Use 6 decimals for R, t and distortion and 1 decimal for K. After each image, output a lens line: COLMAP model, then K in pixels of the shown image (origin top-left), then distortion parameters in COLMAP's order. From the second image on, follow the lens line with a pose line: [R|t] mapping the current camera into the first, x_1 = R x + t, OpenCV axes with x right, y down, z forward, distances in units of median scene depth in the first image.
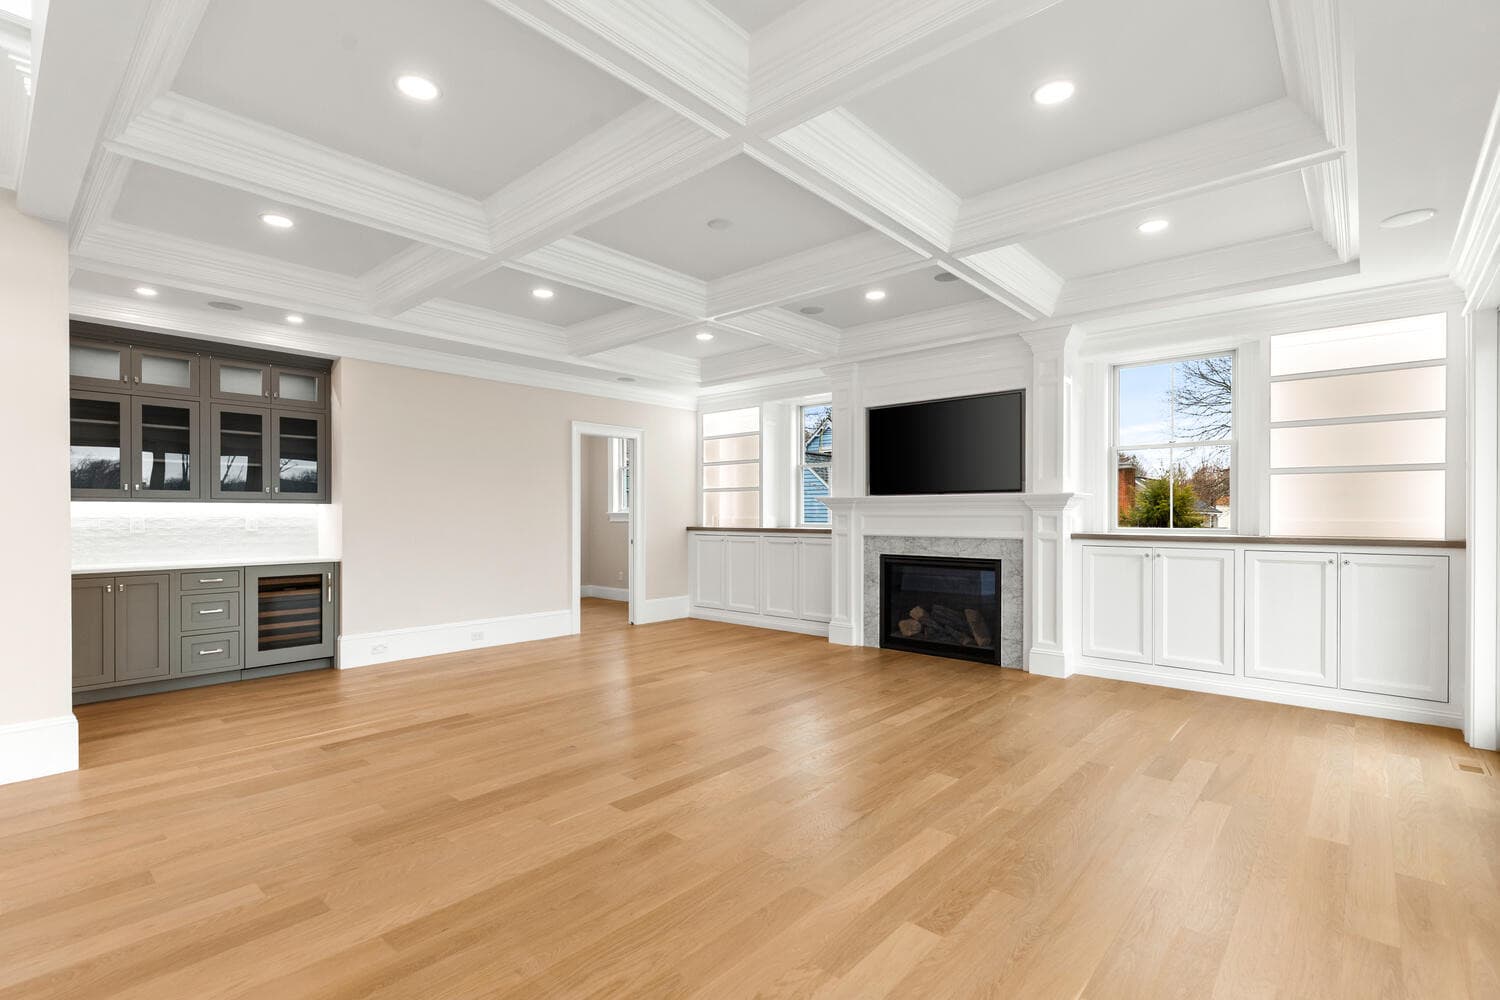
lens RADIAL K [[699.7, 0, 749.4], [0, 699.7, 508.2], [0, 0, 1]] dist [0.002286, 0.000488]
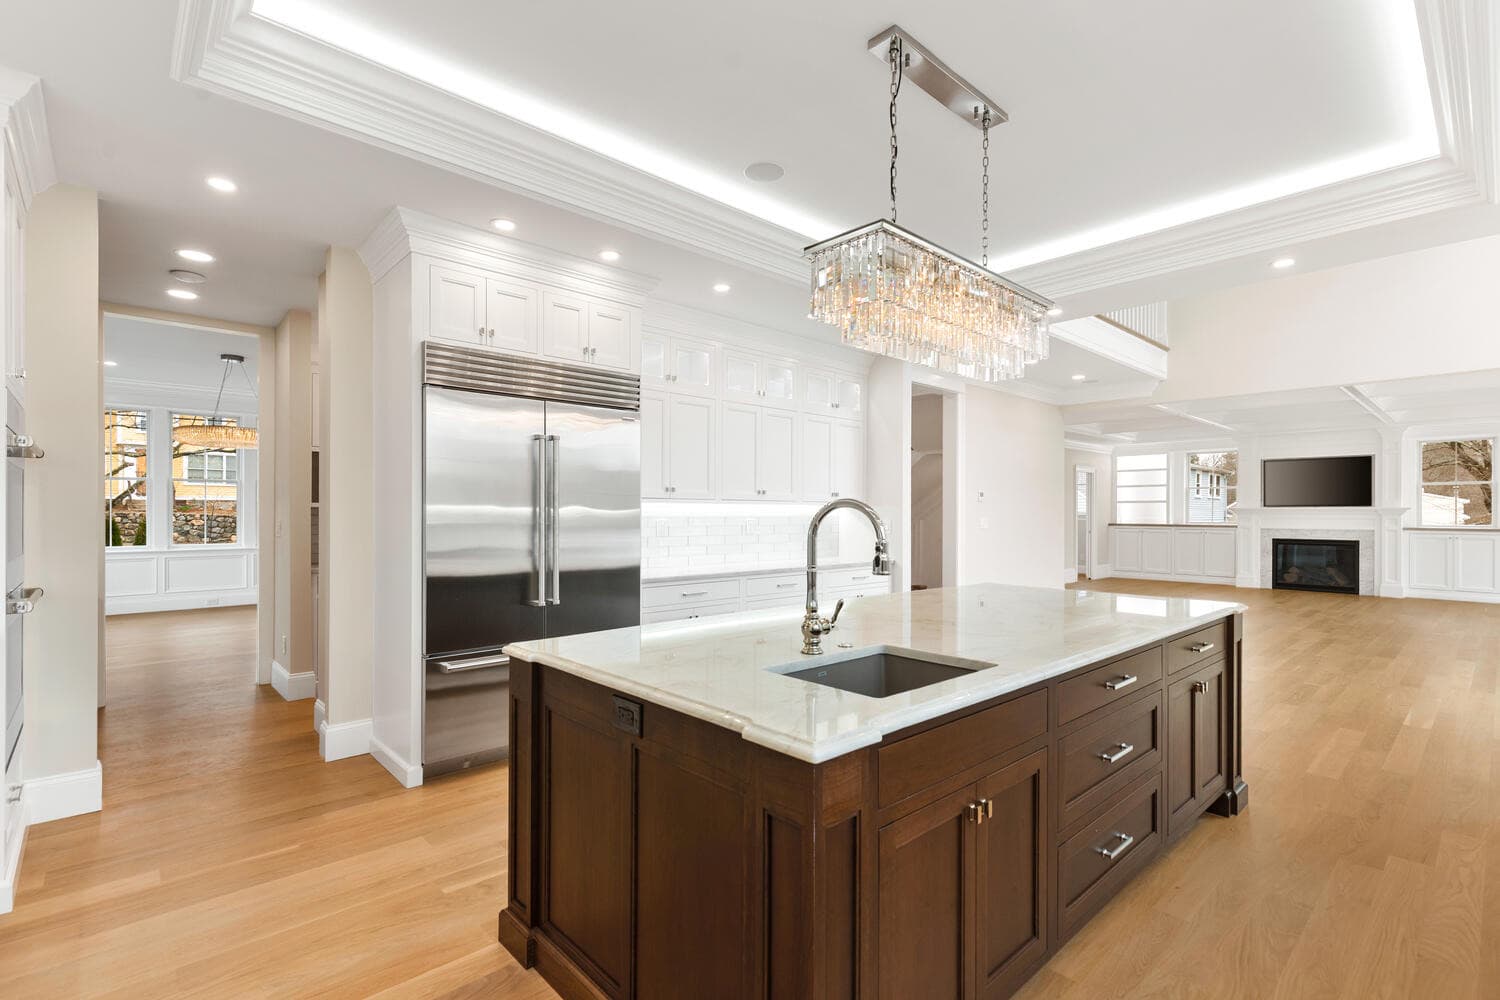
lens RADIAL K [[699.7, 0, 763.4], [0, 699.7, 499.8], [0, 0, 1]] dist [0.002286, 0.000488]
pose [[0.996547, -0.005062, -0.082875, -1.008718], [0.004825, 0.999984, -0.003051, -0.038030], [0.082890, 0.002641, 0.996555, -0.970953]]
